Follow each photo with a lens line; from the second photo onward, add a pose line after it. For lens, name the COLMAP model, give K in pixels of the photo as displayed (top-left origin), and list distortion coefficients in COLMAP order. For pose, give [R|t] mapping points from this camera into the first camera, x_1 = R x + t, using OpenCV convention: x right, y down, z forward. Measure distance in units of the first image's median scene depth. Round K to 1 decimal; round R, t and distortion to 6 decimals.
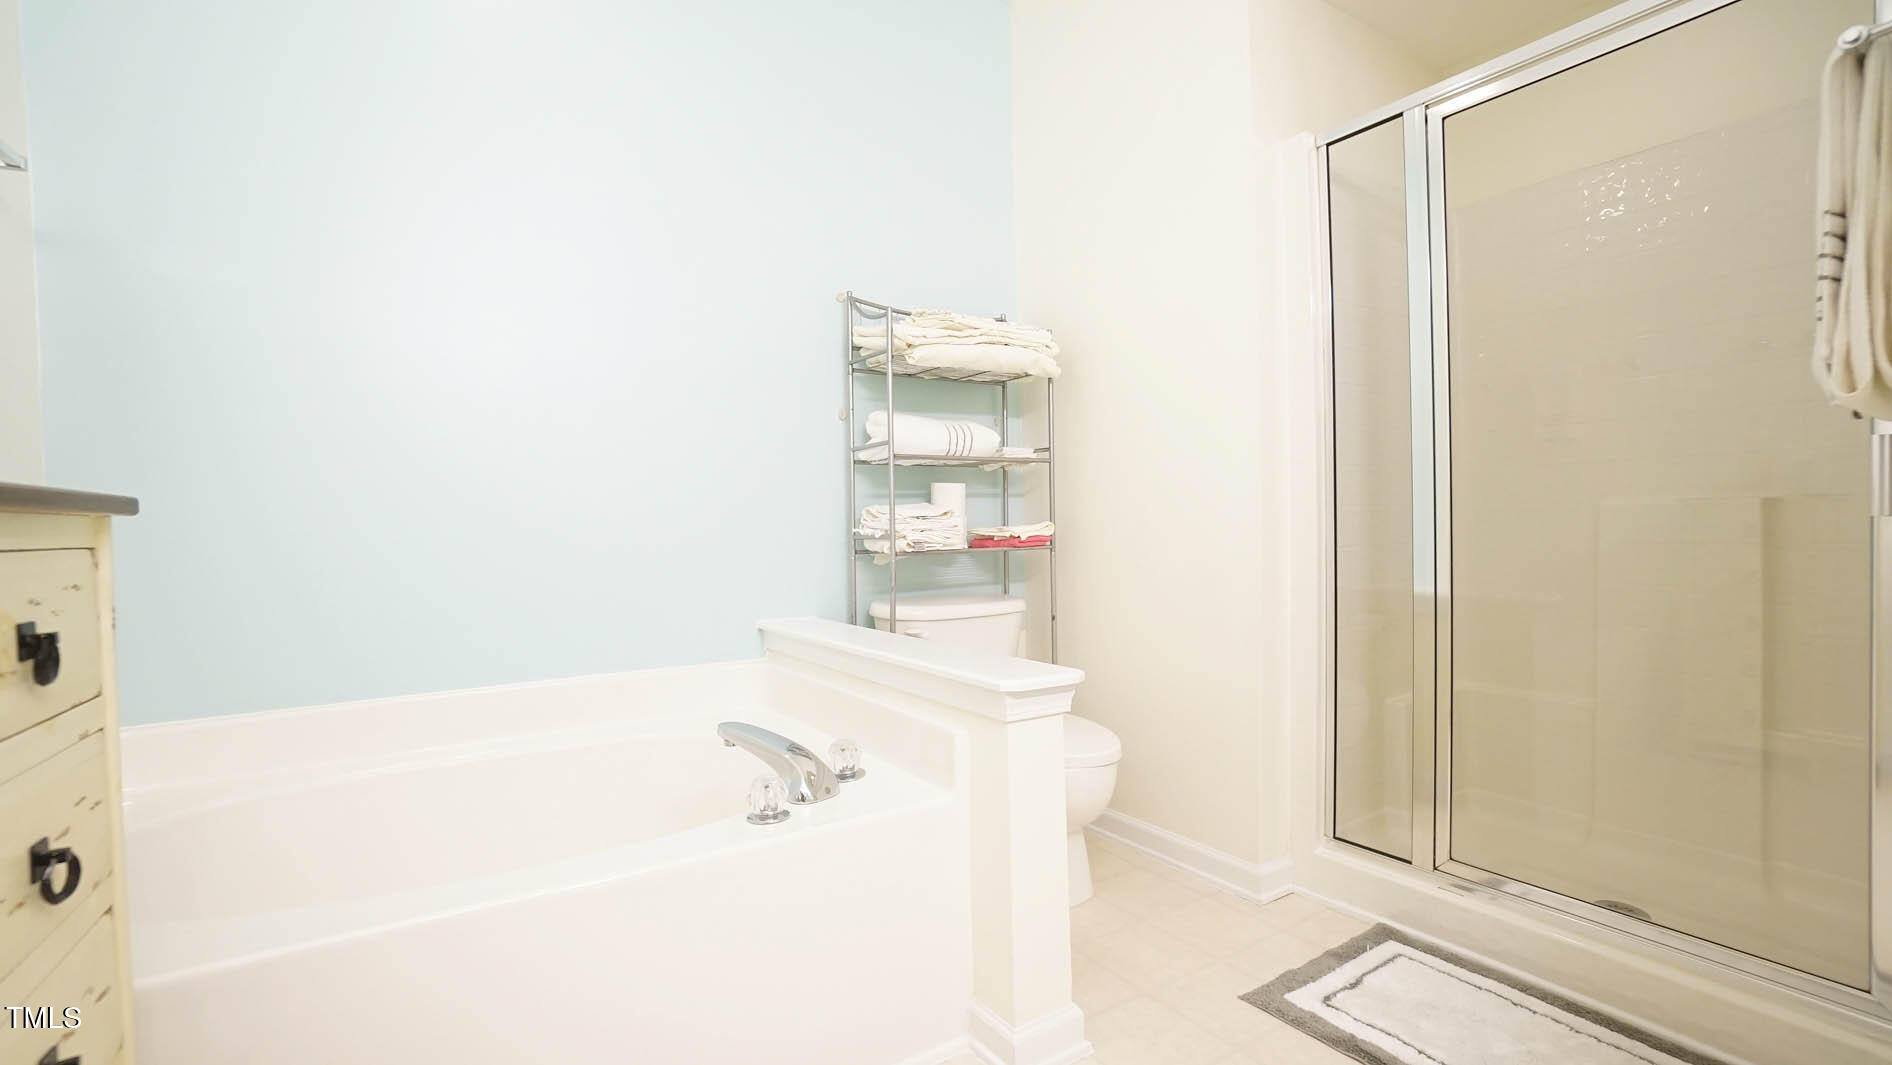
lens RADIAL K [[836.3, 0, 940.5], [0, 836.3, 536.3], [0, 0, 1]] dist [-0.062038, 0.025187]
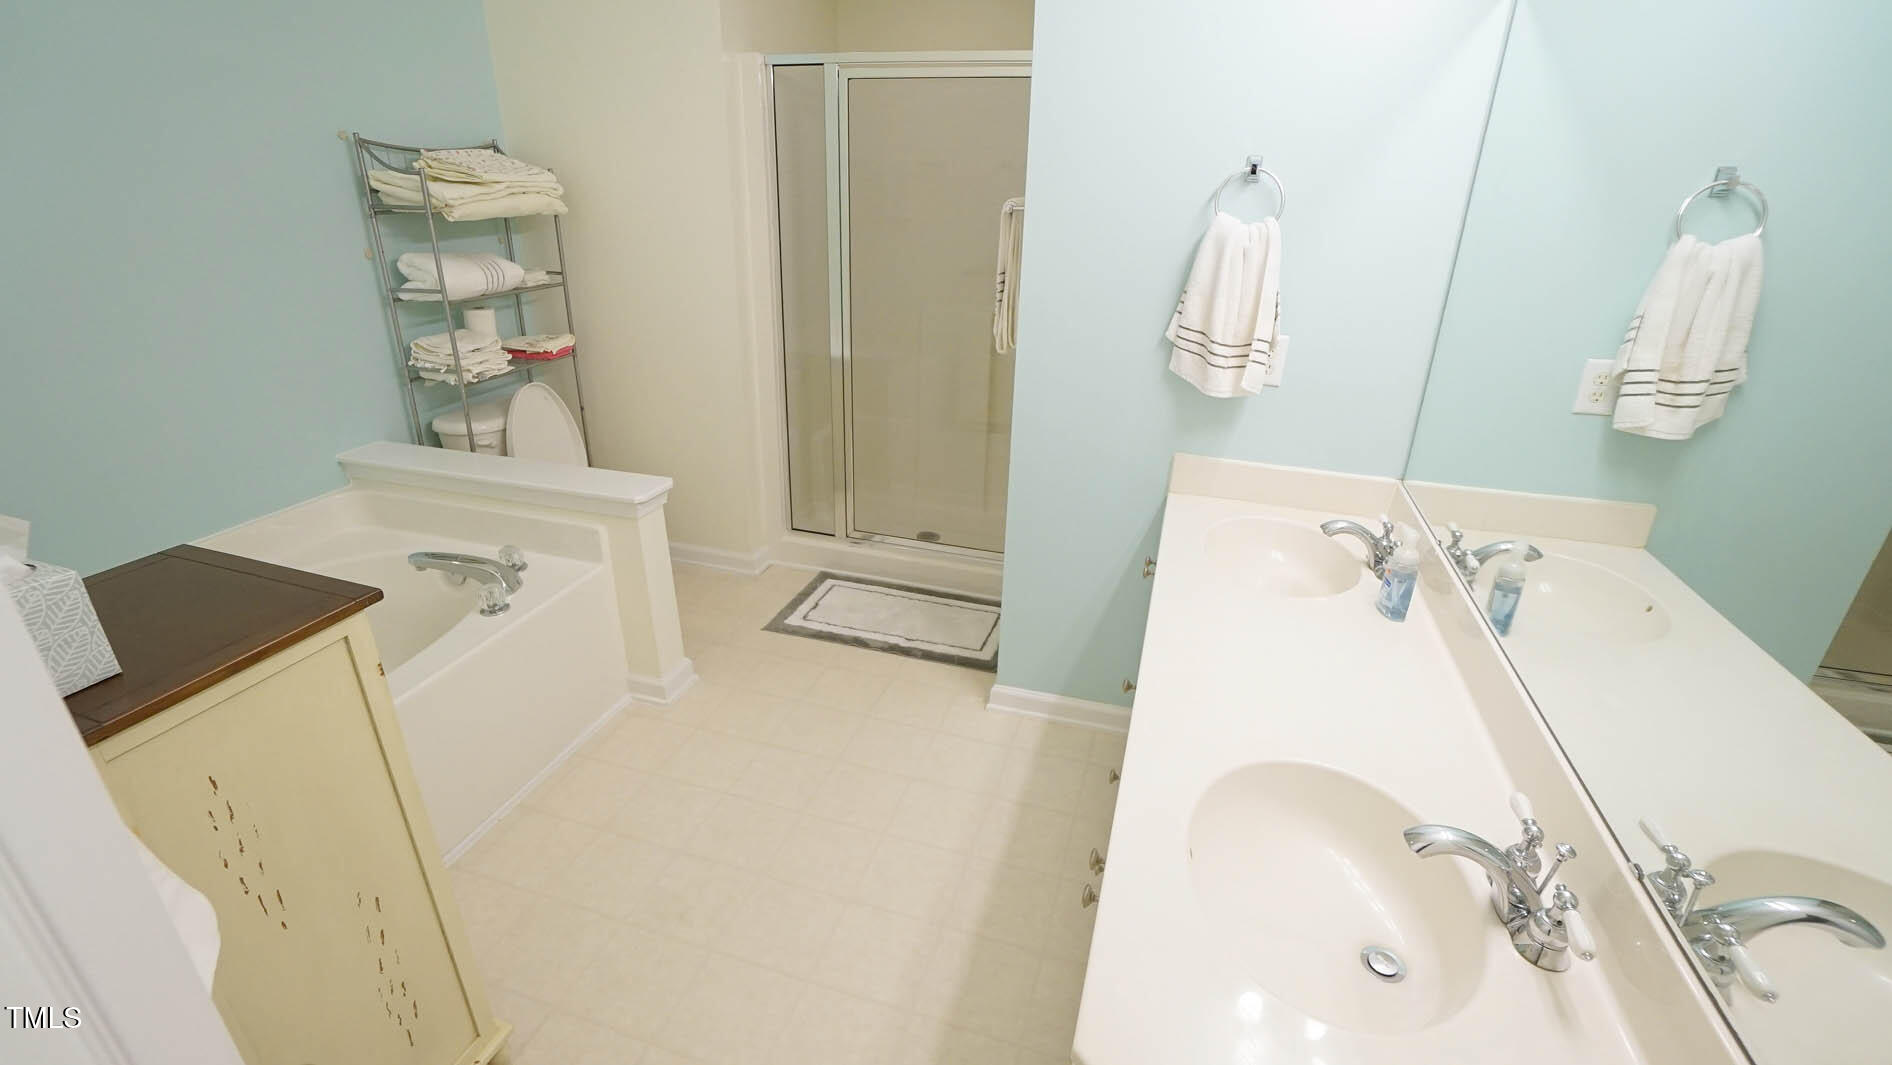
lens RADIAL K [[836.3, 0, 940.5], [0, 836.3, 536.3], [0, 0, 1]] dist [-0.062038, 0.025187]
pose [[0.759029, -0.222260, 0.611944, -0.297105], [-0.027932, 0.927942, 0.371677, -0.230949], [-0.650458, -0.299207, 0.698126, -0.345601]]
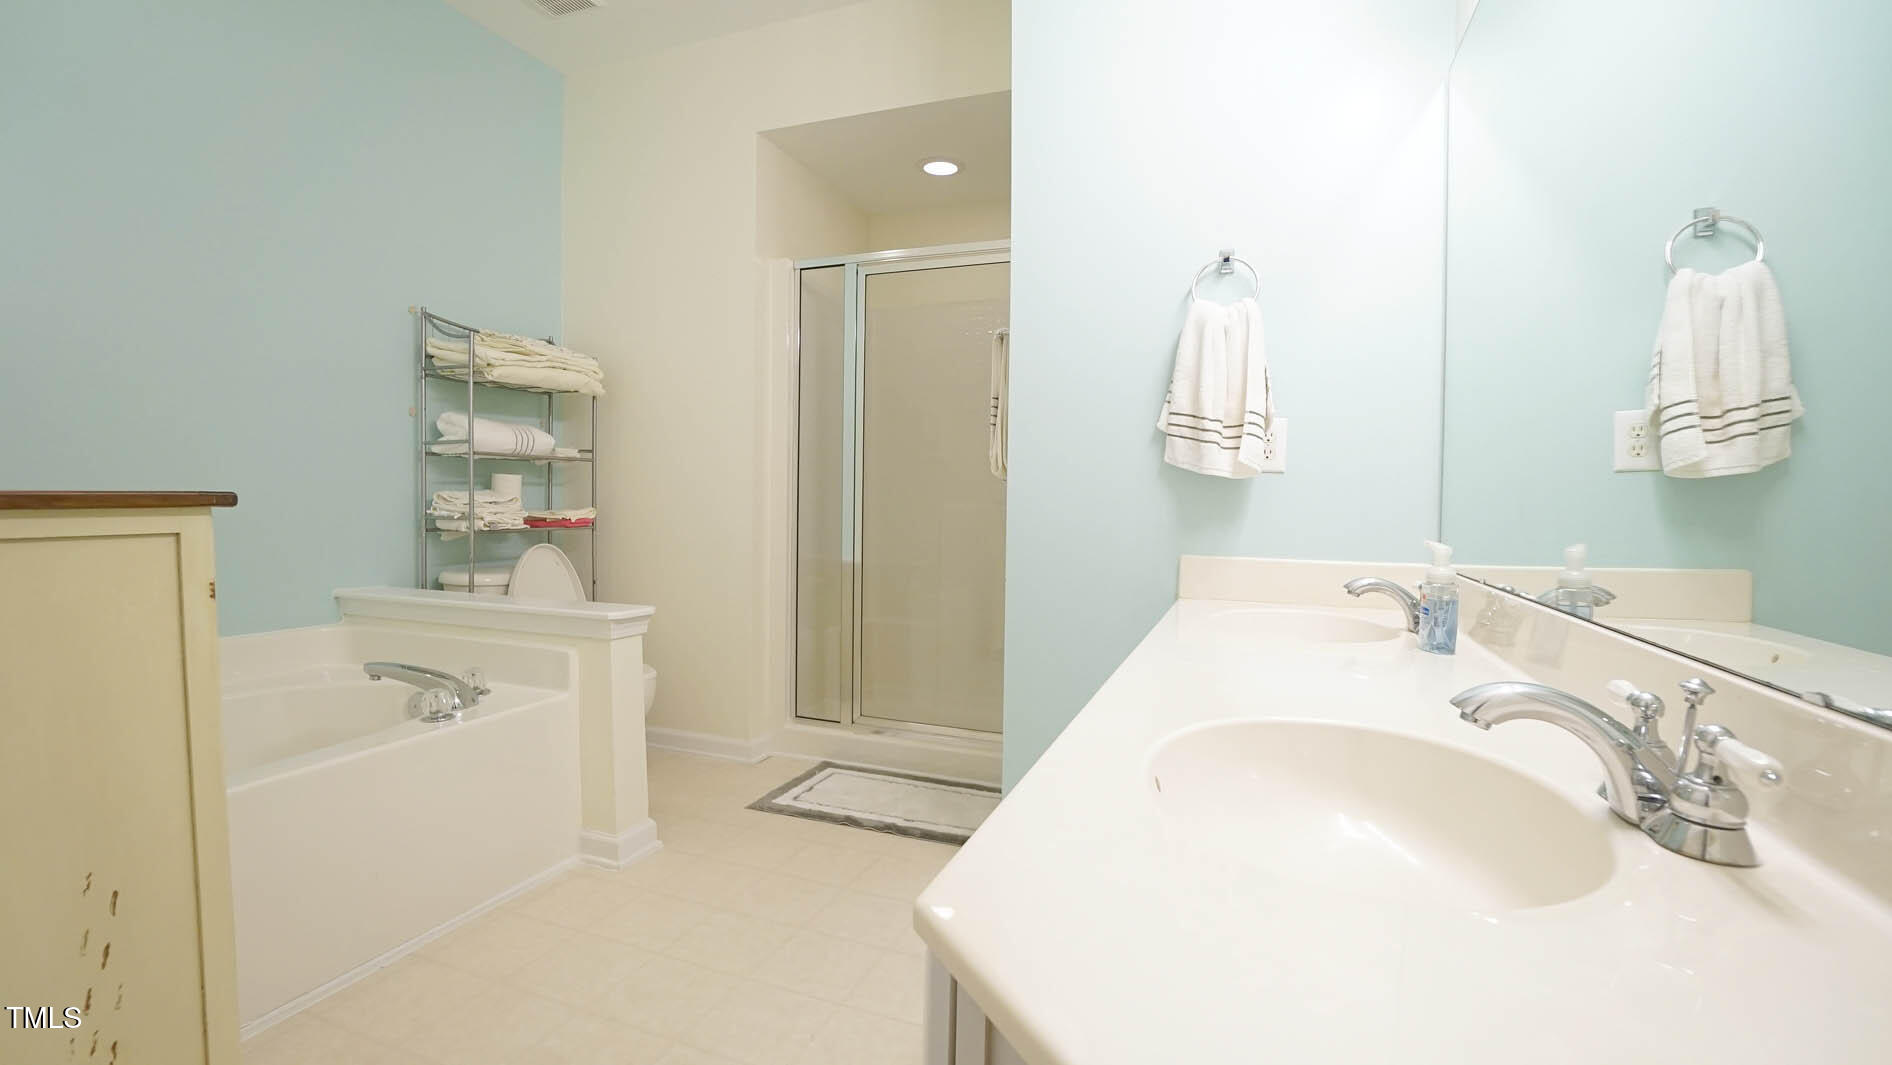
lens RADIAL K [[836.3, 0, 940.5], [0, 836.3, 536.3], [0, 0, 1]] dist [-0.062038, 0.025187]
pose [[0.803504, 0.006206, 0.595267, -0.215407], [-0.020162, 0.999656, 0.016793, -0.006347], [-0.594958, -0.025495, 0.803353, -0.378517]]
